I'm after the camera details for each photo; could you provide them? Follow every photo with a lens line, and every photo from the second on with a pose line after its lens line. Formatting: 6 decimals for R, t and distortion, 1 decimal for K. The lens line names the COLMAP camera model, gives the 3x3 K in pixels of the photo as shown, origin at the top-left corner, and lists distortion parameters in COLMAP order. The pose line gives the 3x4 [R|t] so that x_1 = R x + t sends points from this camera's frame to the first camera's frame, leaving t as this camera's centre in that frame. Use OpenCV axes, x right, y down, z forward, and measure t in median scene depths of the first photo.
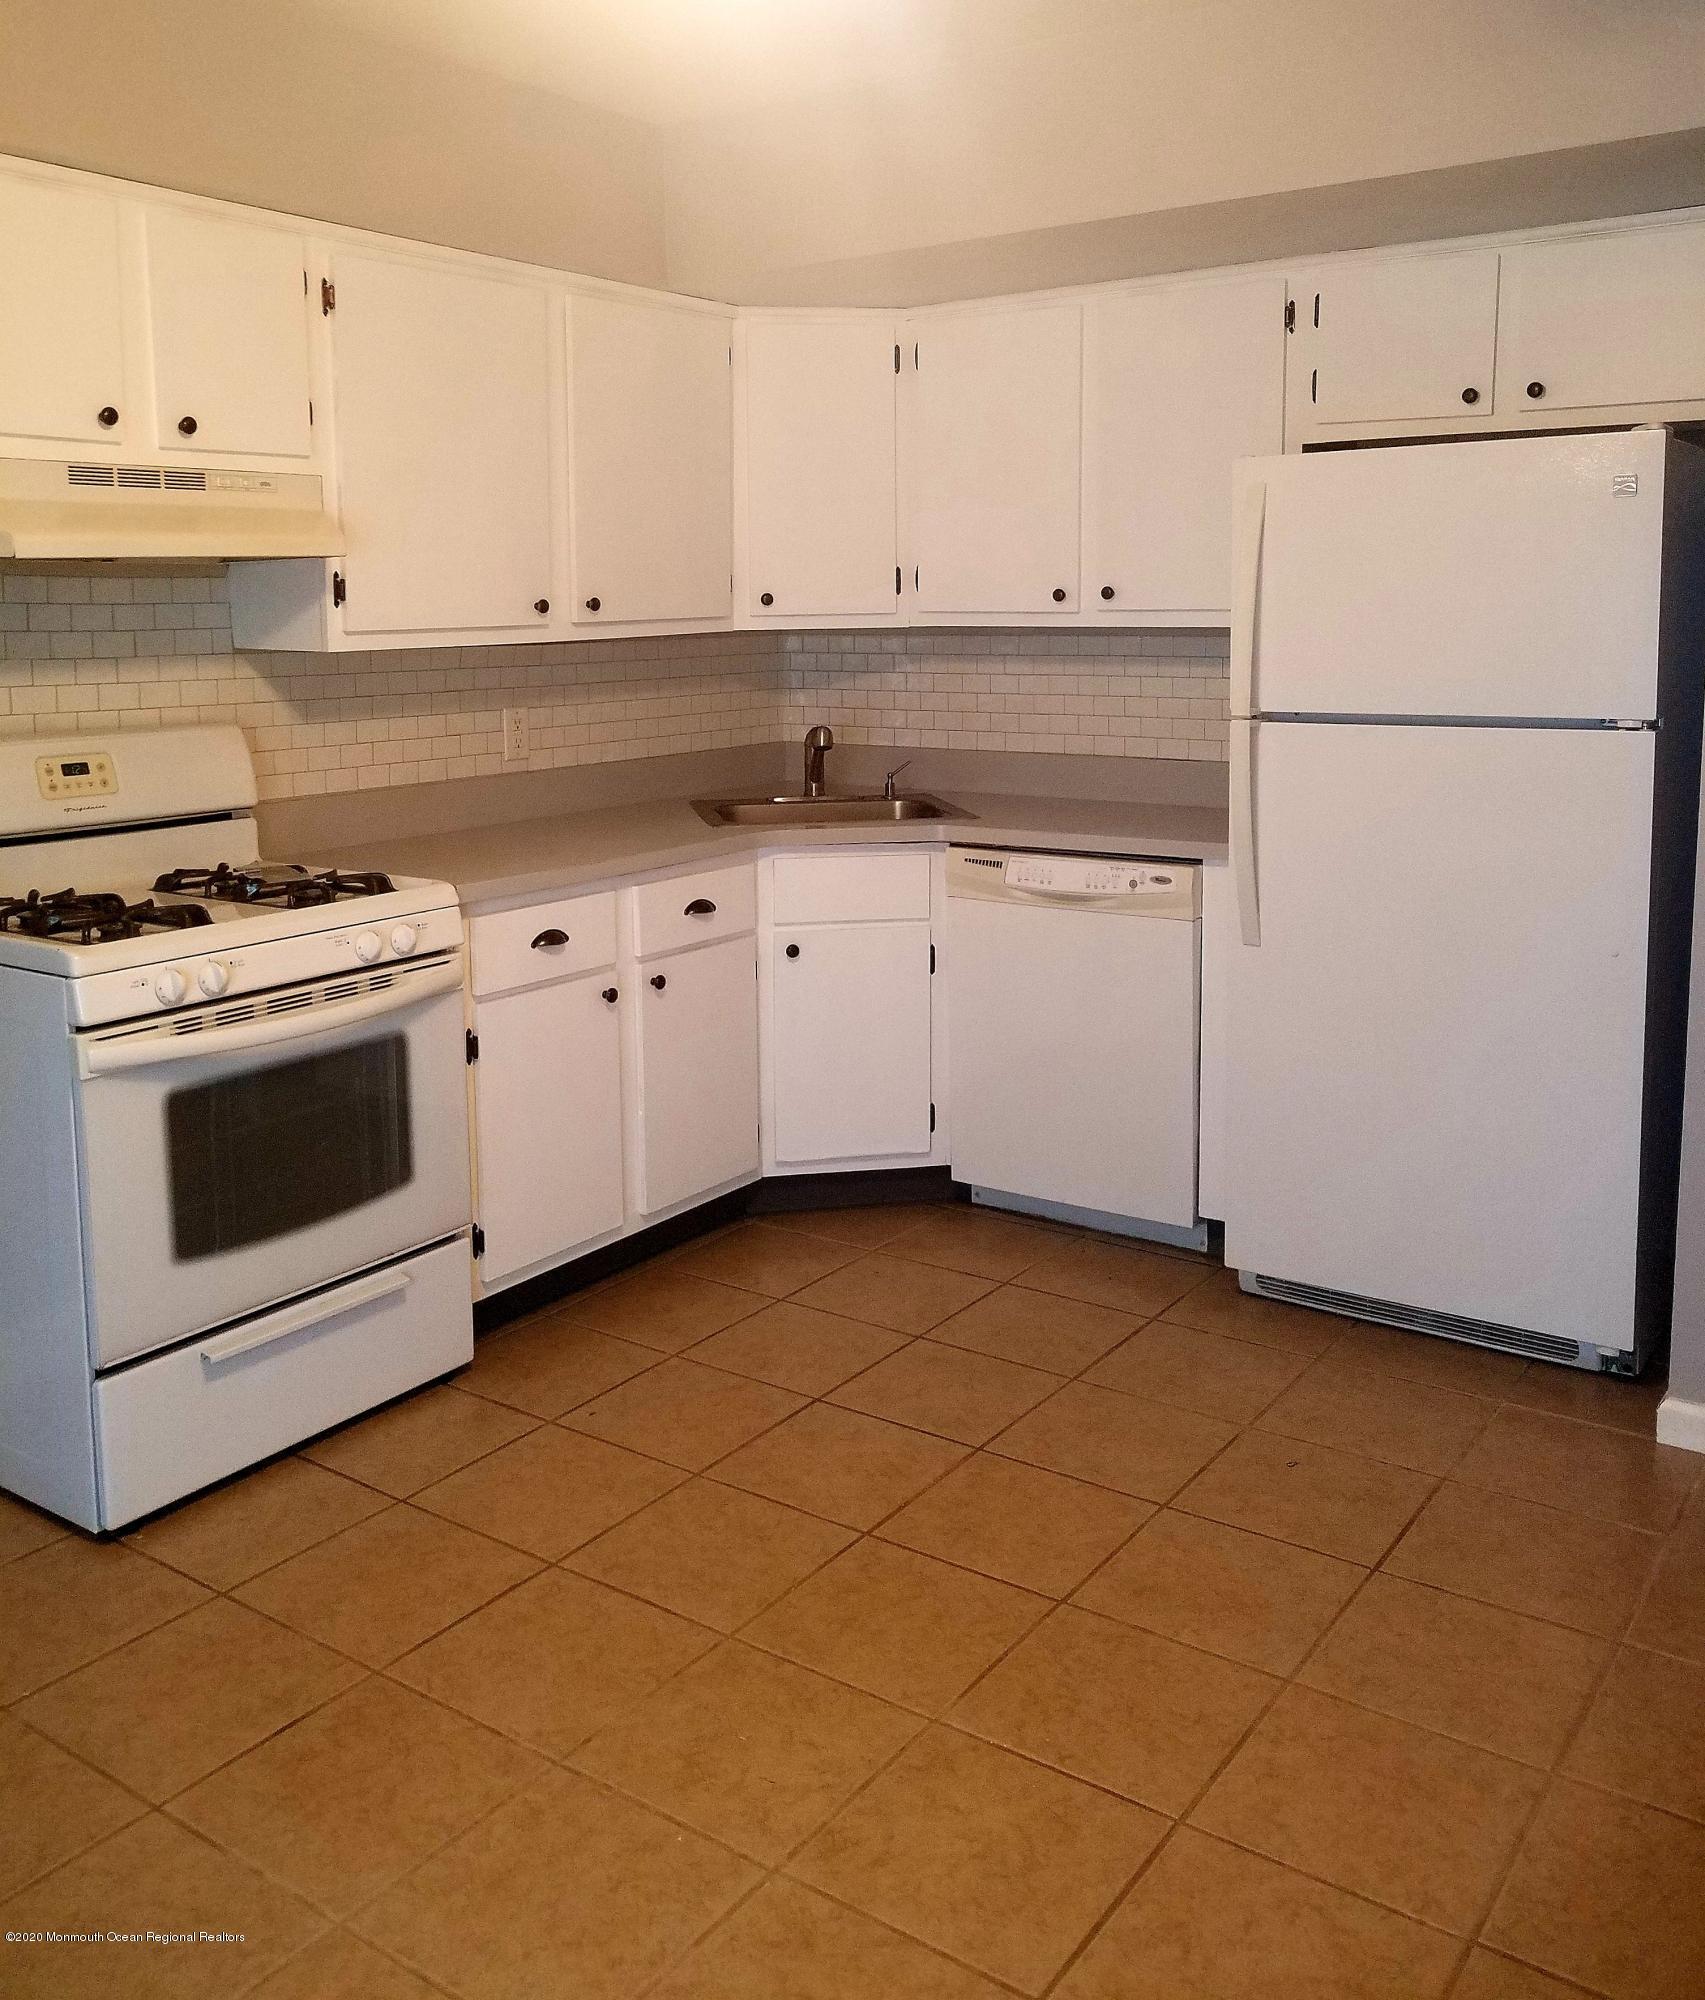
lens RADIAL K [[1921.9, 0, 851.2], [0, 1921.9, 877.0], [0, 0, 1]] dist [0.003464, 0.001008]
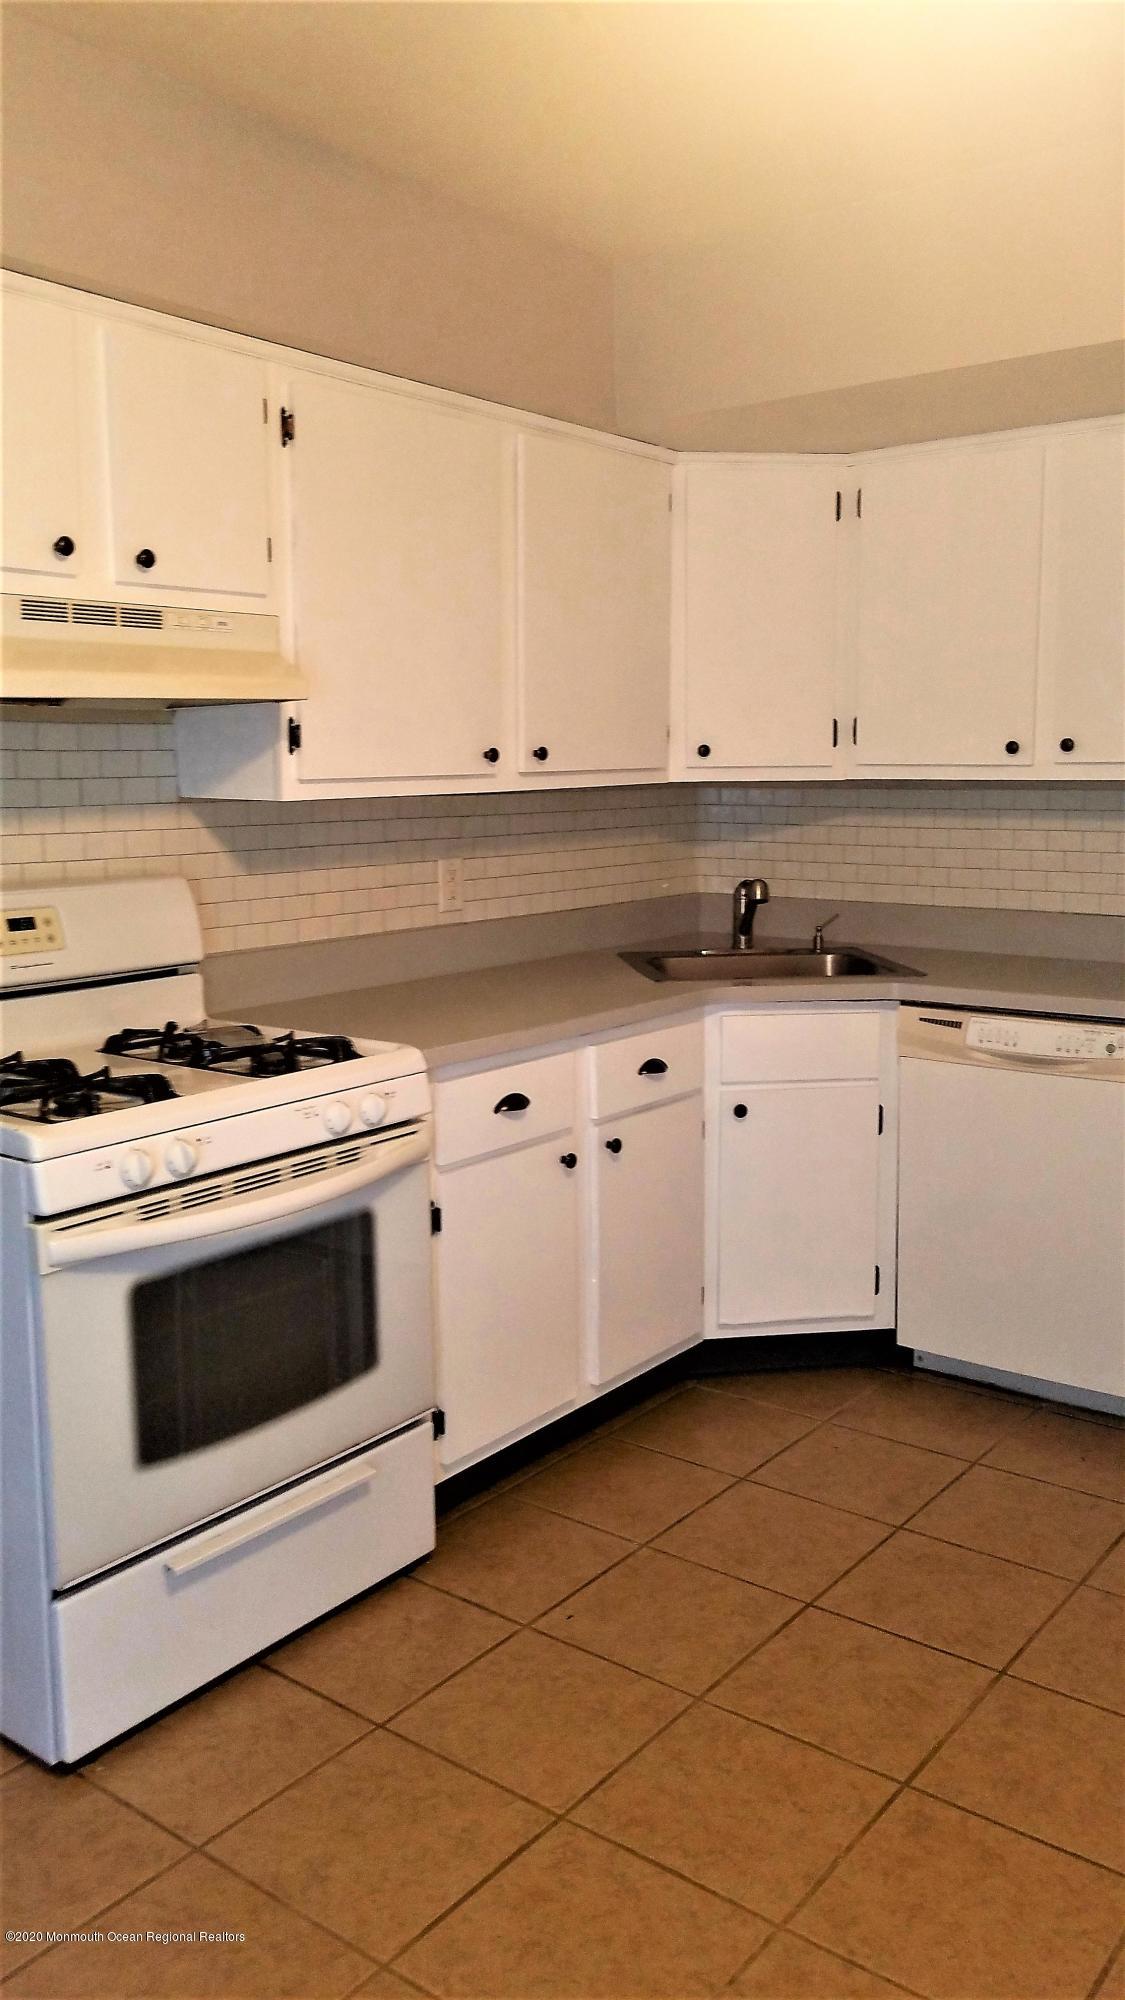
lens RADIAL K [[1574.5, 0, 562.5], [0, 1574.5, 1000.0], [0, 0, 1]] dist [-0.003508, 0.003639]
pose [[0.999884, 0.007746, -0.013086, -0.122664], [-0.007642, 0.999939, 0.007919, -0.025928], [0.013146, -0.007818, 0.999883, 0.221375]]
